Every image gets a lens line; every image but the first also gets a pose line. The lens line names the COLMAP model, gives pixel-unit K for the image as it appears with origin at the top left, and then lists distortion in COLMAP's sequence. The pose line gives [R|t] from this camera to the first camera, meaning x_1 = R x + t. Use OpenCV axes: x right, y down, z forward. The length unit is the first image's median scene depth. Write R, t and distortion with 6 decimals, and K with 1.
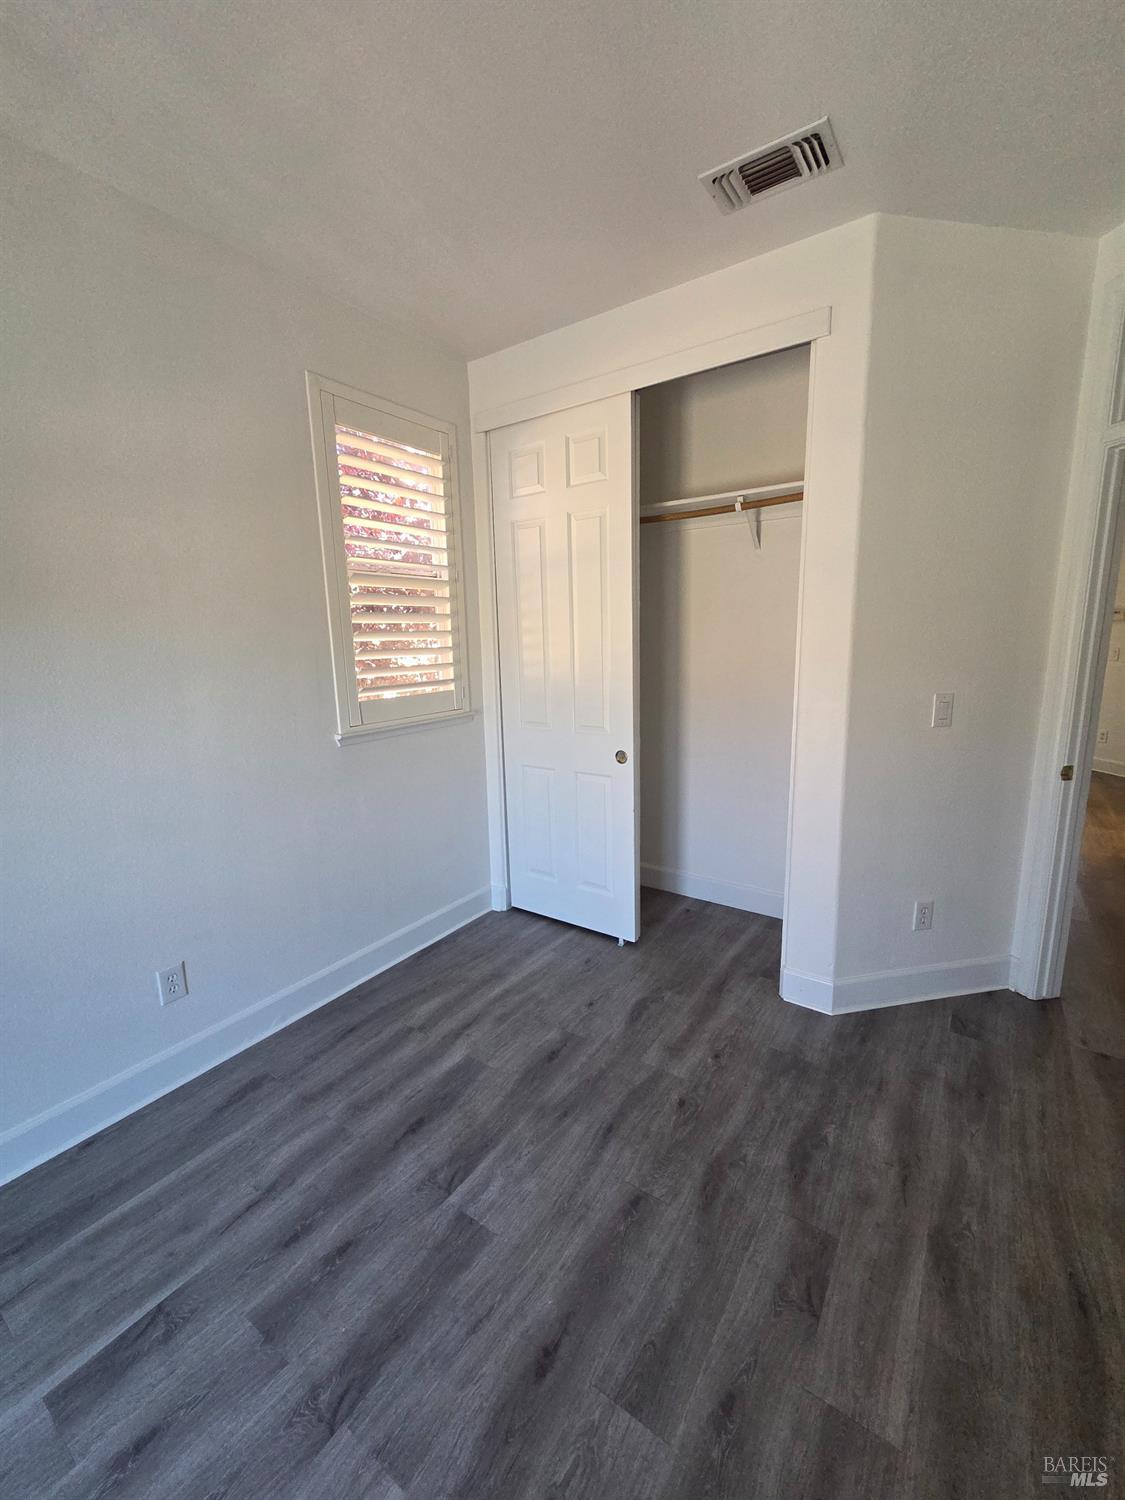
lens RADIAL K [[614.8, 0, 565.8], [0, 614.8, 747.2], [0, 0, 1]] dist [-0.002019, 0.000545]
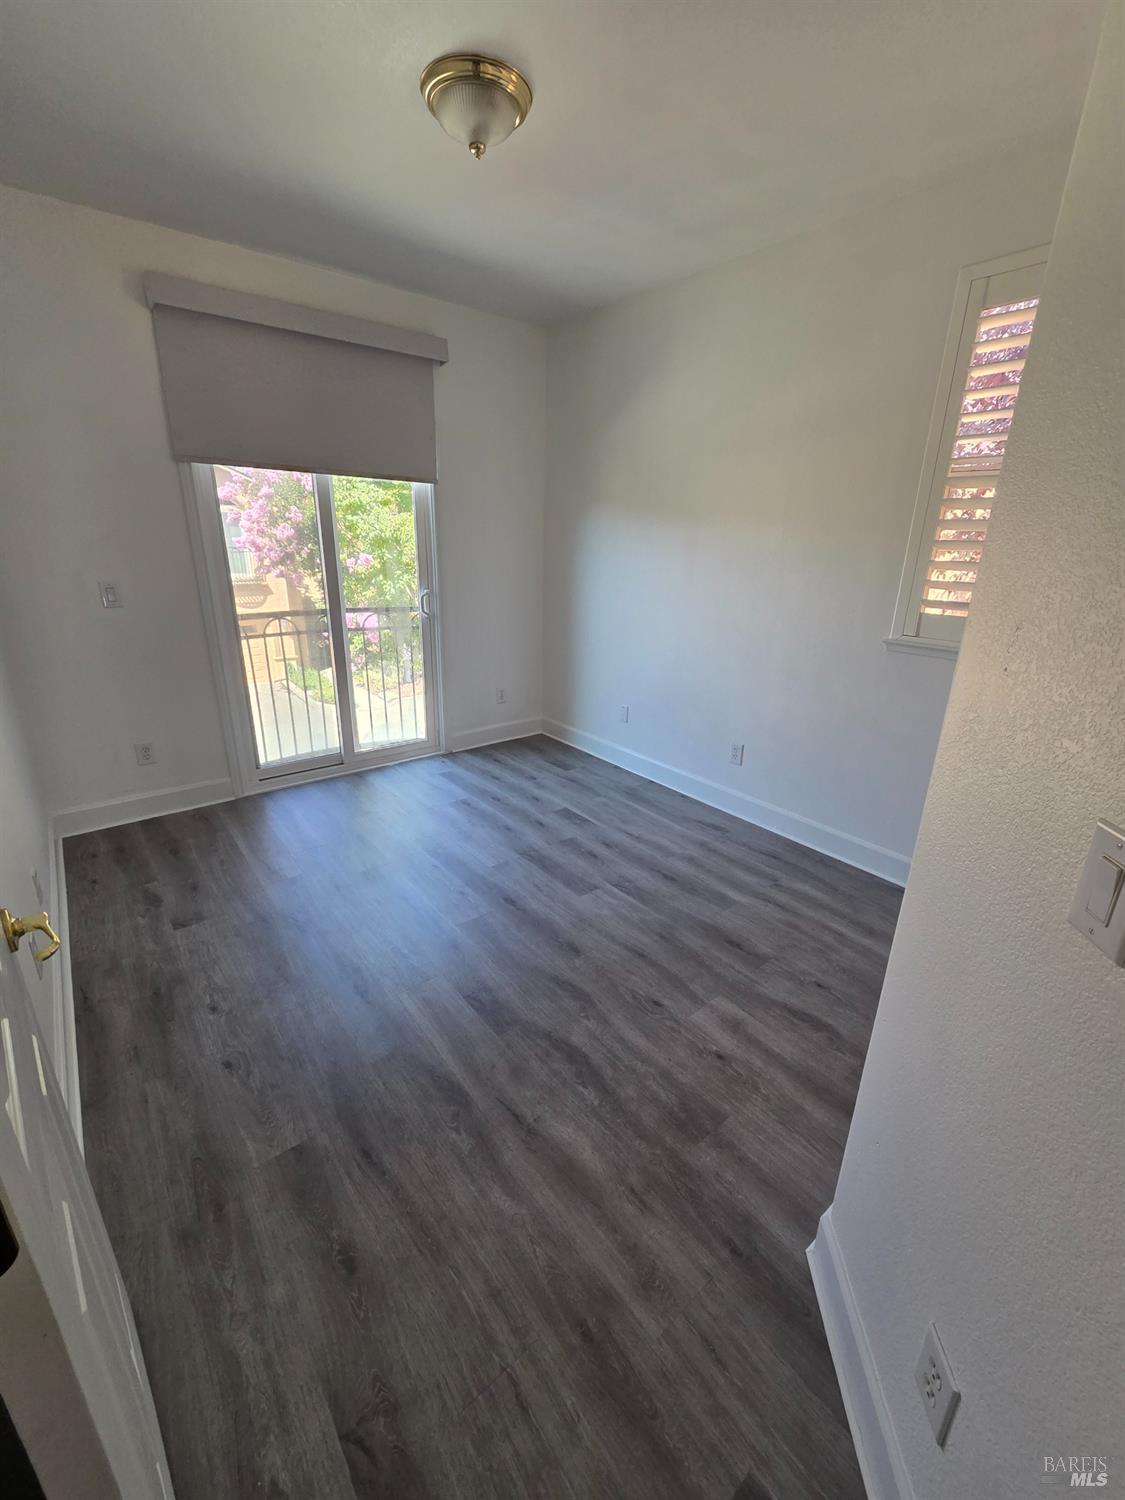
lens RADIAL K [[614.8, 0, 565.8], [0, 614.8, 746.6], [0, 0, 1]] dist [-0.002019, 0.000545]
pose [[-0.291343, 0.325463, -0.899551, 1.111180], [-0.187448, 0.902693, 0.387310, -0.217548], [0.938074, 0.281459, -0.201986, 0.997583]]
